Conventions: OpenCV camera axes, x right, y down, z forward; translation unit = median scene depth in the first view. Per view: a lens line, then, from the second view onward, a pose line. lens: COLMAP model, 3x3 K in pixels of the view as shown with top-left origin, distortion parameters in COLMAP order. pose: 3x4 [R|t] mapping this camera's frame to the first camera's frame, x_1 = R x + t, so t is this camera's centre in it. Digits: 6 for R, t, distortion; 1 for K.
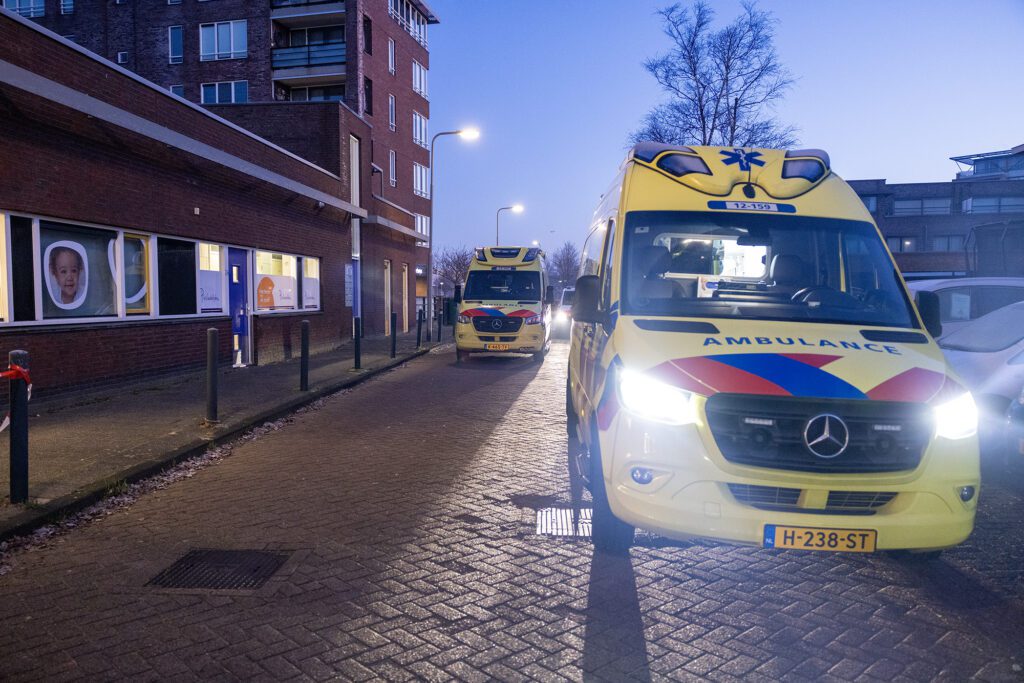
lens RADIAL K [[823.0, 0, 512.0], [0, 823.0, 341.5], [0, 0, 1]] dist [0.003308, 0.000828]
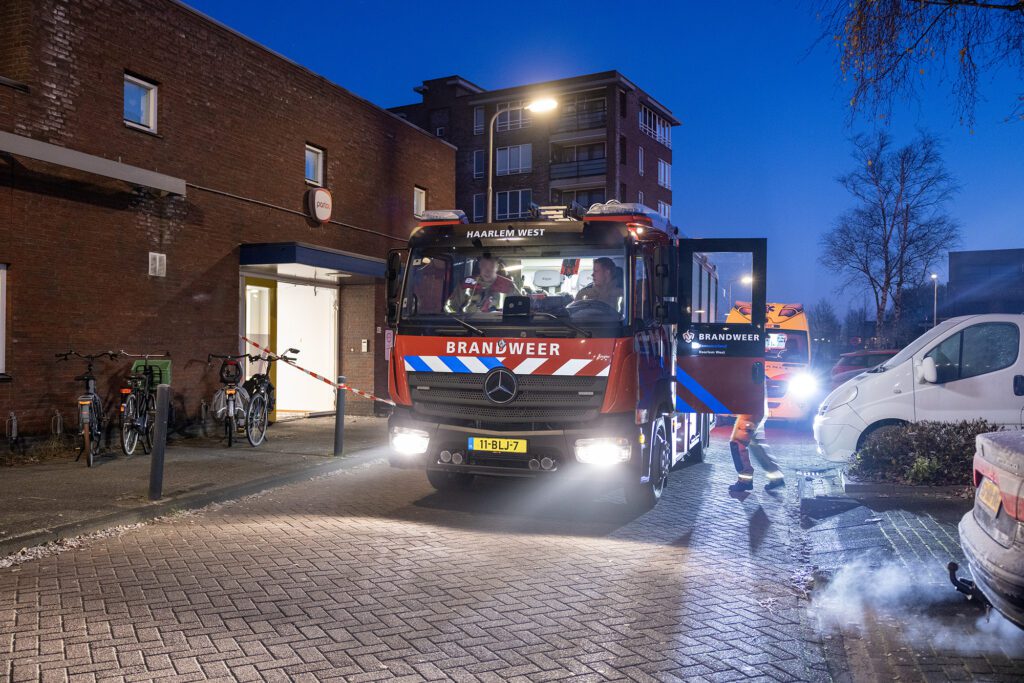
lens RADIAL K [[906.3, 0, 512.0], [0, 906.3, 341.5], [0, 0, 1]] dist [-0.054598, 0.003481]
pose [[0.961672, 0.003707, -0.274179, 0.044414], [-0.023057, 0.997461, -0.067385, 0.021750], [0.273233, 0.071124, 0.959315, -0.372215]]
